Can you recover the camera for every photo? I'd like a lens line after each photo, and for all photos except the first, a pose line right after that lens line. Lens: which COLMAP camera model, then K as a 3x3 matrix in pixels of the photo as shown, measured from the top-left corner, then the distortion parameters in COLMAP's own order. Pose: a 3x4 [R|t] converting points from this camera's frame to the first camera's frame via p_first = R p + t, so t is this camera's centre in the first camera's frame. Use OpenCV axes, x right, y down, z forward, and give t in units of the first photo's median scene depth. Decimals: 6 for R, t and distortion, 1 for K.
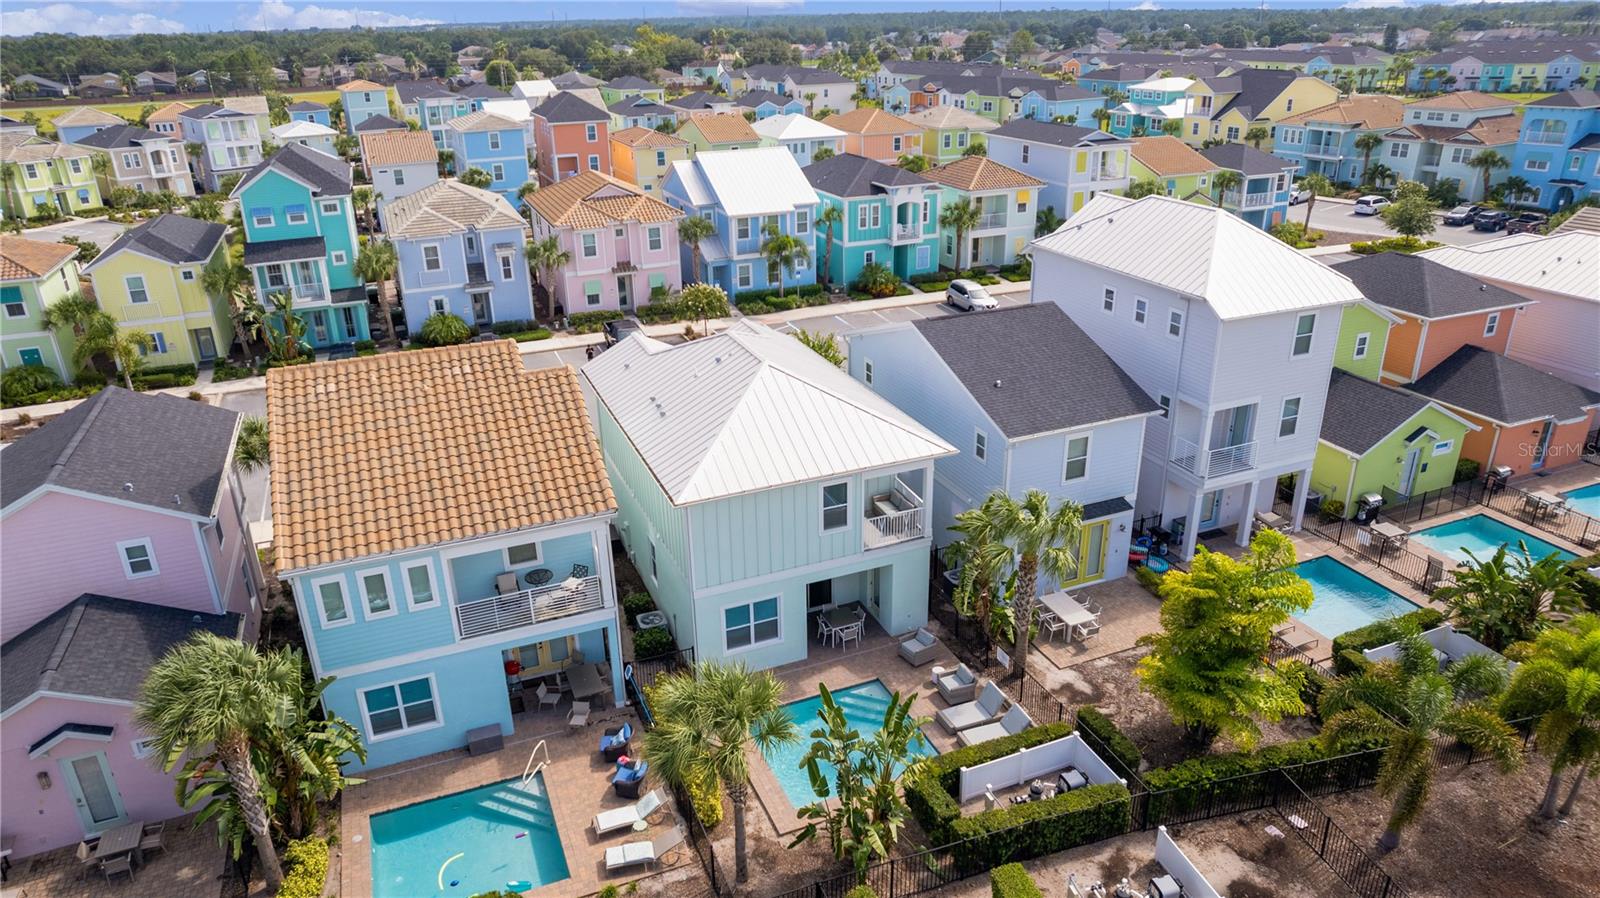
lens RADIAL K [[1020.6, 0, 800.0], [0, 1020.6, 449.0], [0, 0, 1]] dist [-0.073167, 0.063241]
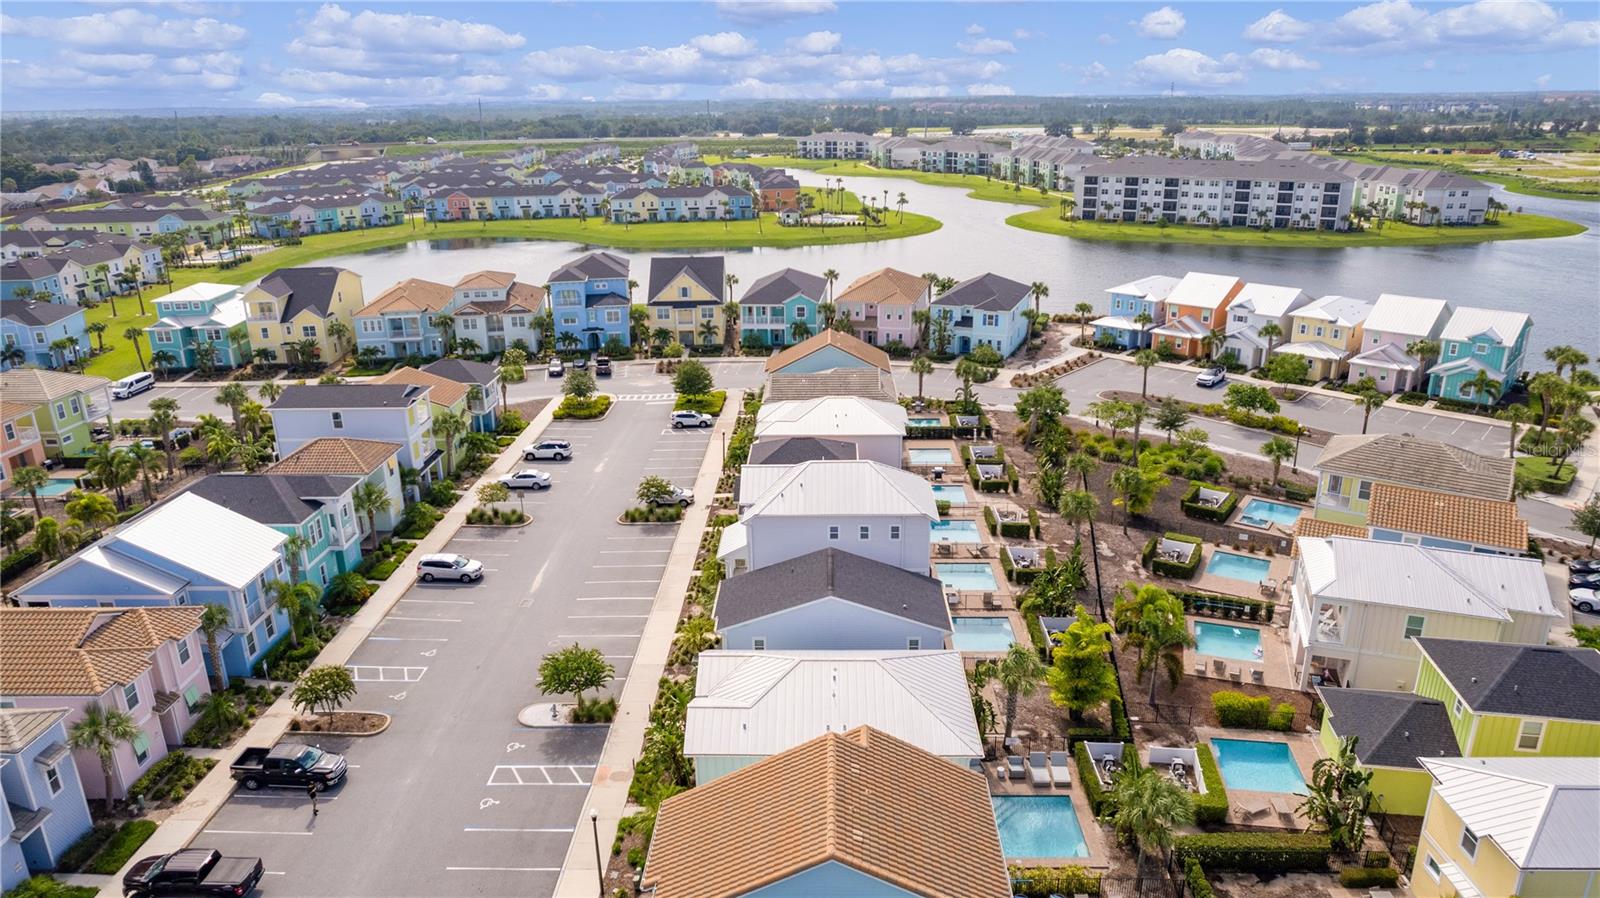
lens RADIAL K [[1020.6, 0, 800.0], [0, 1020.6, 449.0], [0, 0, 1]] dist [-0.073167, 0.063241]
pose [[0.399778, -0.290896, 0.869228, -0.379495], [0.362925, 0.921040, 0.141318, -0.182940], [-0.841702, 0.258969, 0.473785, 0.091570]]
